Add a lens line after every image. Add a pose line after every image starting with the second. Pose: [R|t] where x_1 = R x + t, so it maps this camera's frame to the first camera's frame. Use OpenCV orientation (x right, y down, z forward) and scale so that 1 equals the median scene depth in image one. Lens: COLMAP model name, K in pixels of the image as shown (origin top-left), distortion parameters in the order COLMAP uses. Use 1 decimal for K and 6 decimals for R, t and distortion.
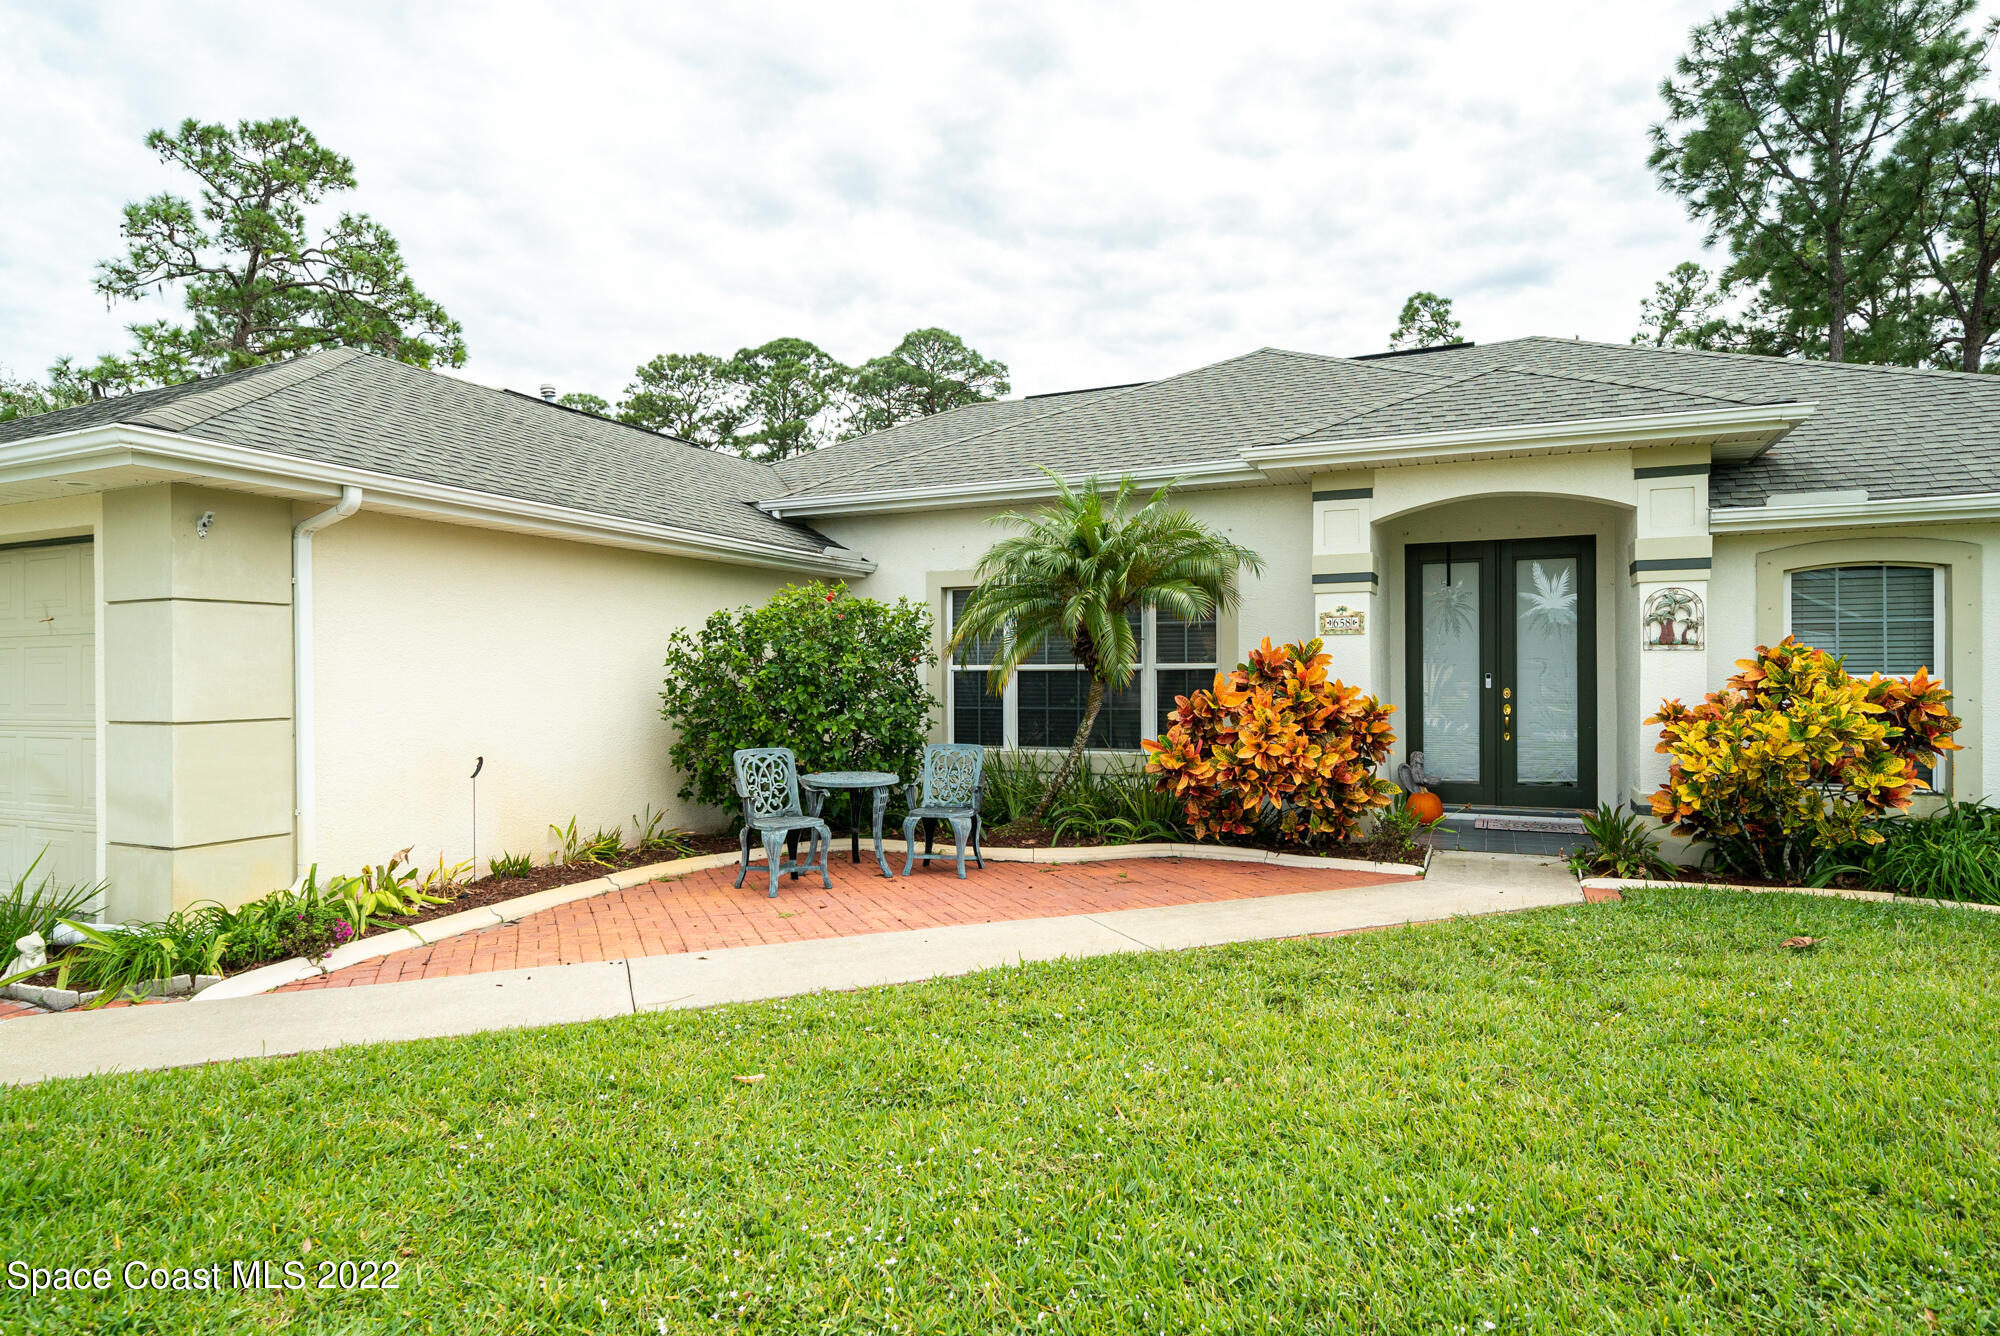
lens RADIAL K [[1111.6, 0, 998.4], [0, 1111.6, 675.3], [0, 0, 1]] dist [-0.023007, 0.052404]
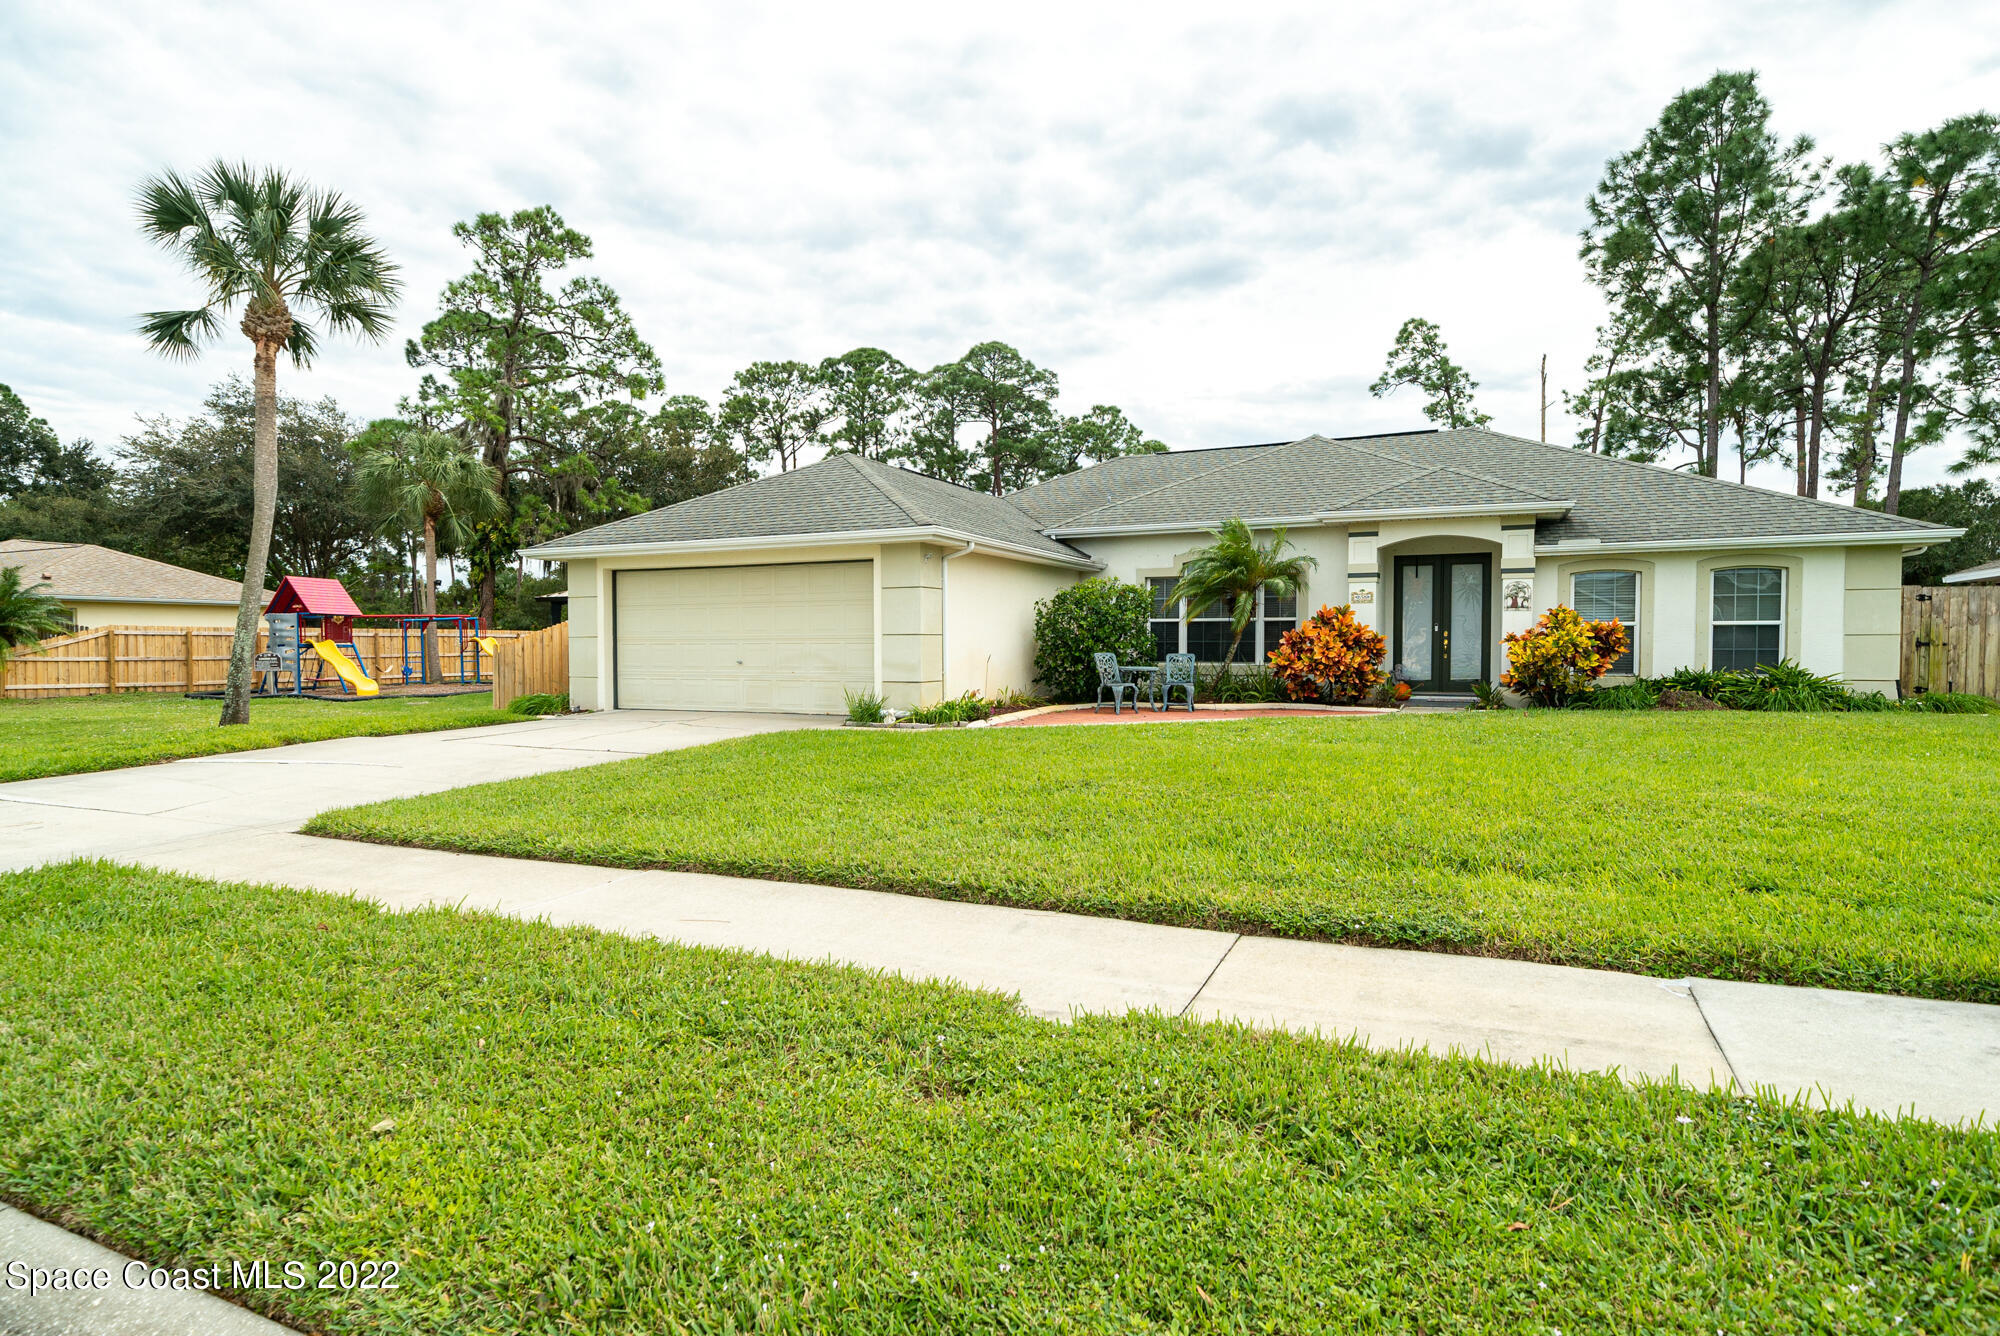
lens RADIAL K [[1050.3, 0, 1000.0], [0, 1050.3, 668.0], [0, 0, 1]] dist [0.000581, 0.000775]
pose [[0.999937, 0.004130, -0.010412, -0.293276], [-0.003887, 0.999722, 0.023234, 0.035534], [0.010505, -0.023192, 0.999676, -0.821838]]
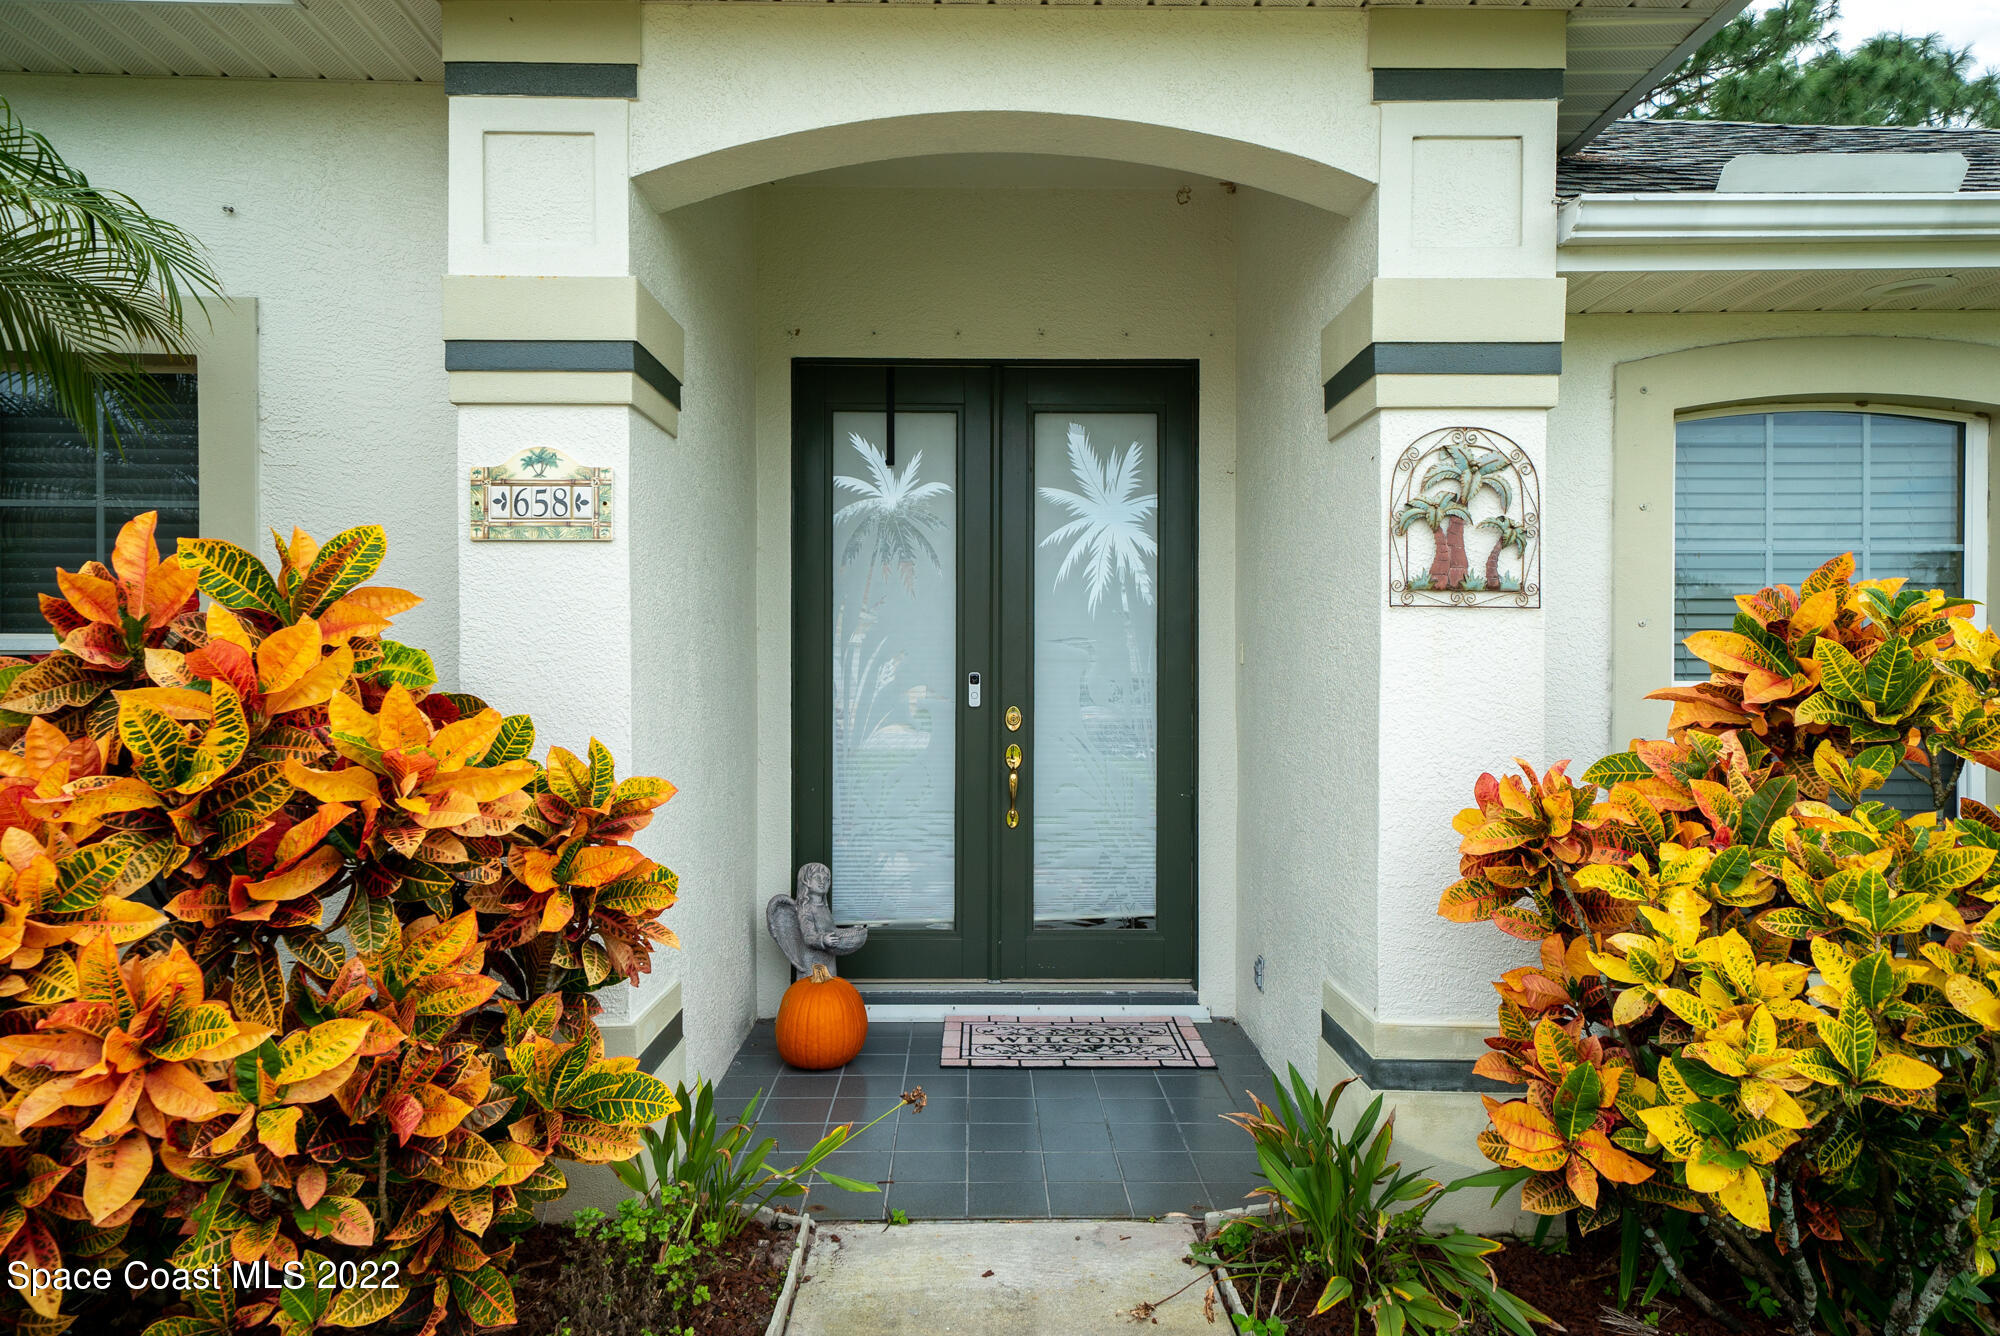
lens RADIAL K [[1281.1, 0, 993.1], [0, 1281.1, 669.9], [0, 0, 1]] dist [0.037746, 0.000768]
pose [[0.907532, 0.008178, 0.419903, 0.237263], [-0.006437, 0.999964, -0.005565, 0.000034], [-0.419933, 0.002348, 0.907552, 0.540870]]
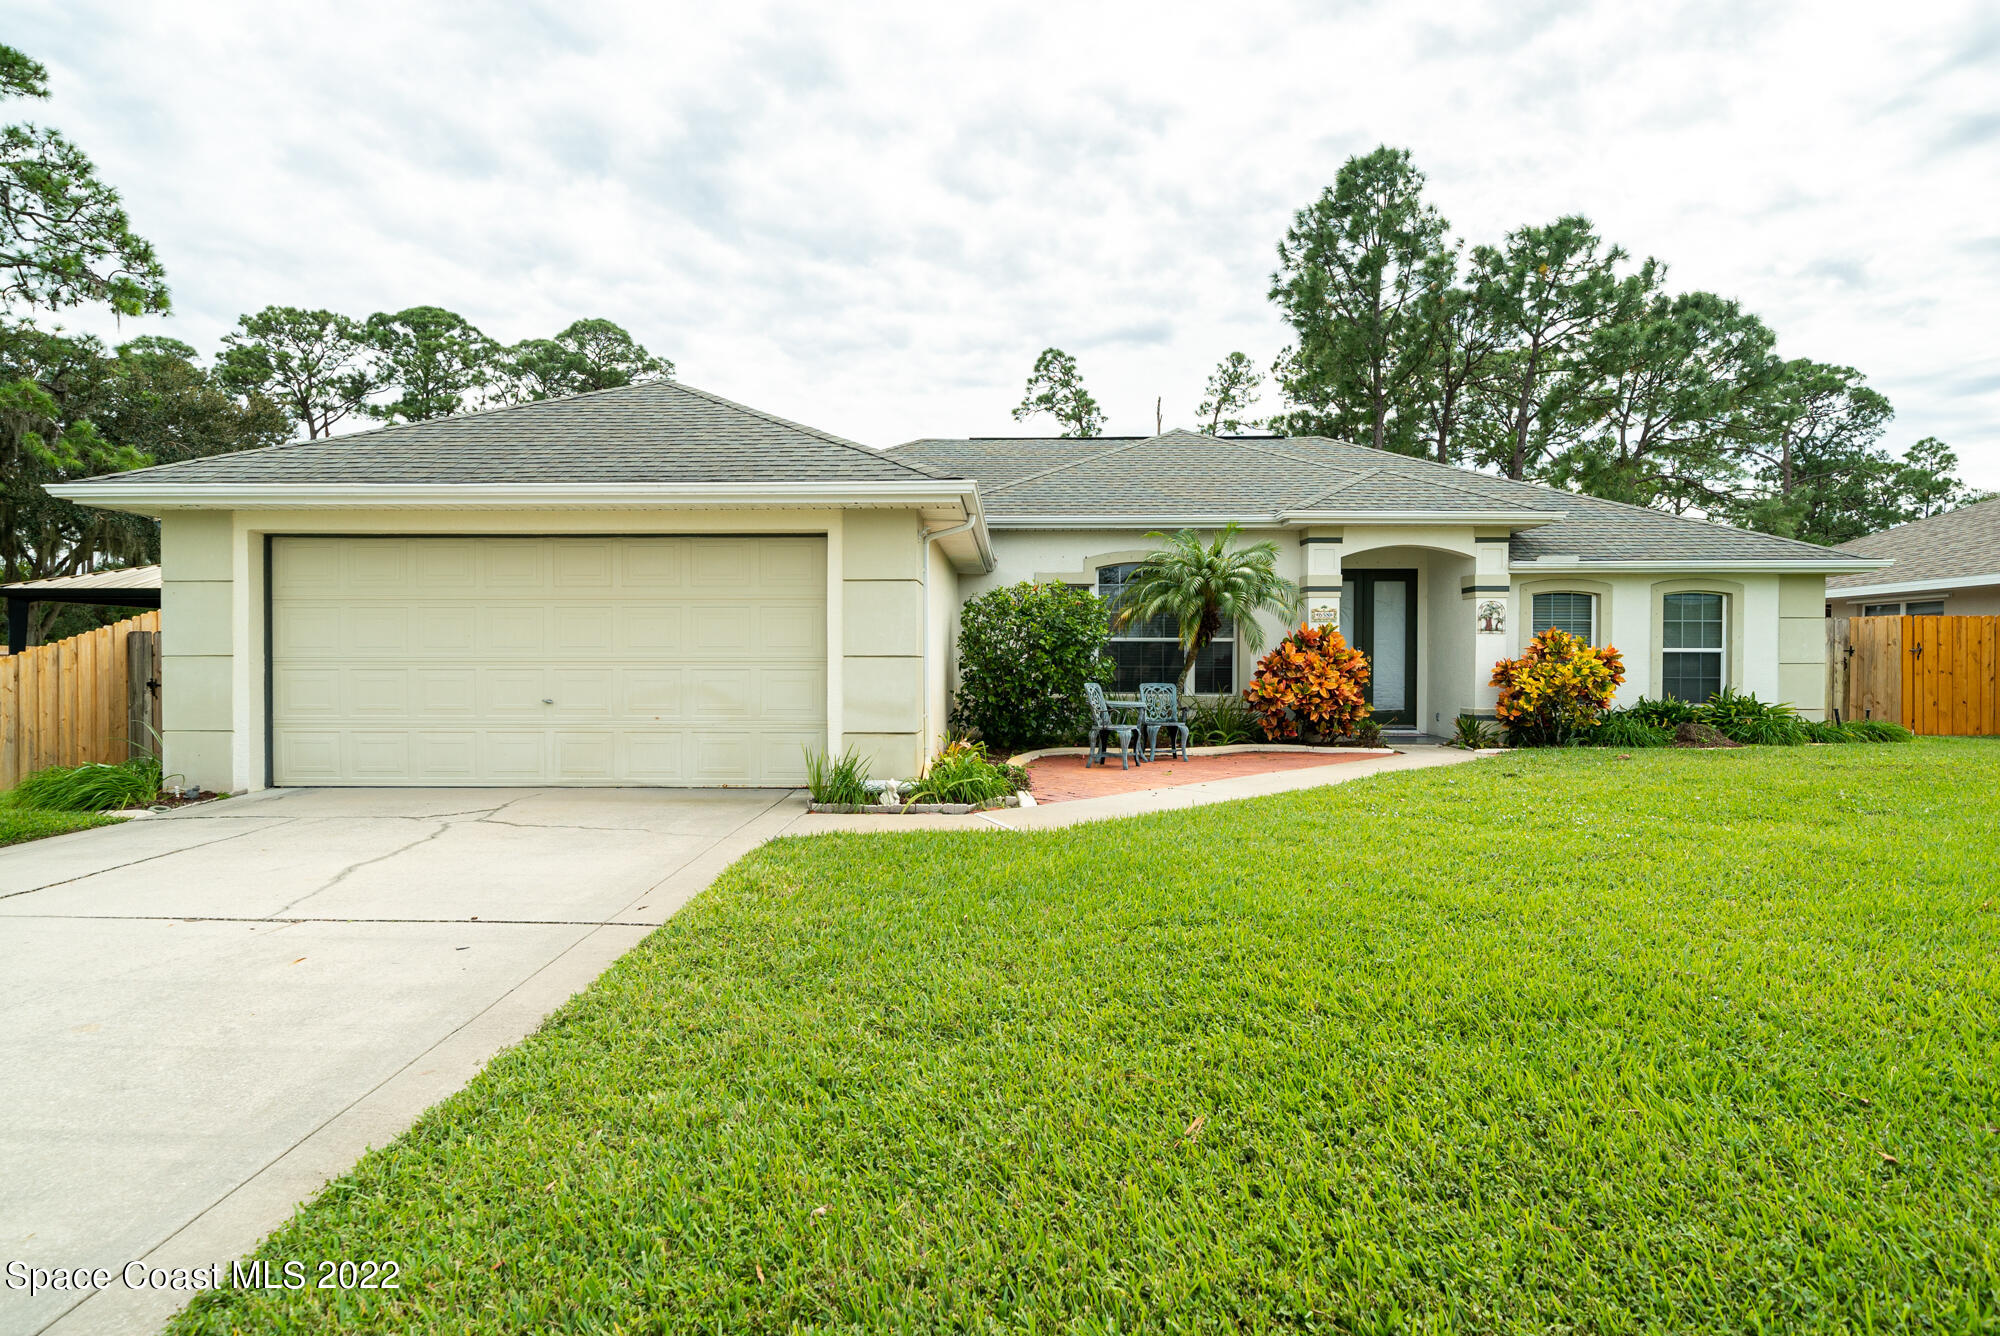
lens RADIAL K [[1050.3, 0, 1000.0], [0, 1050.3, 668.0], [0, 0, 1]] dist [0.000581, 0.000775]
pose [[0.922139, 0.006459, 0.386806, -0.677328], [-0.007646, 0.999970, 0.001528, 0.031404], [-0.386784, -0.004367, 0.922160, -0.265296]]
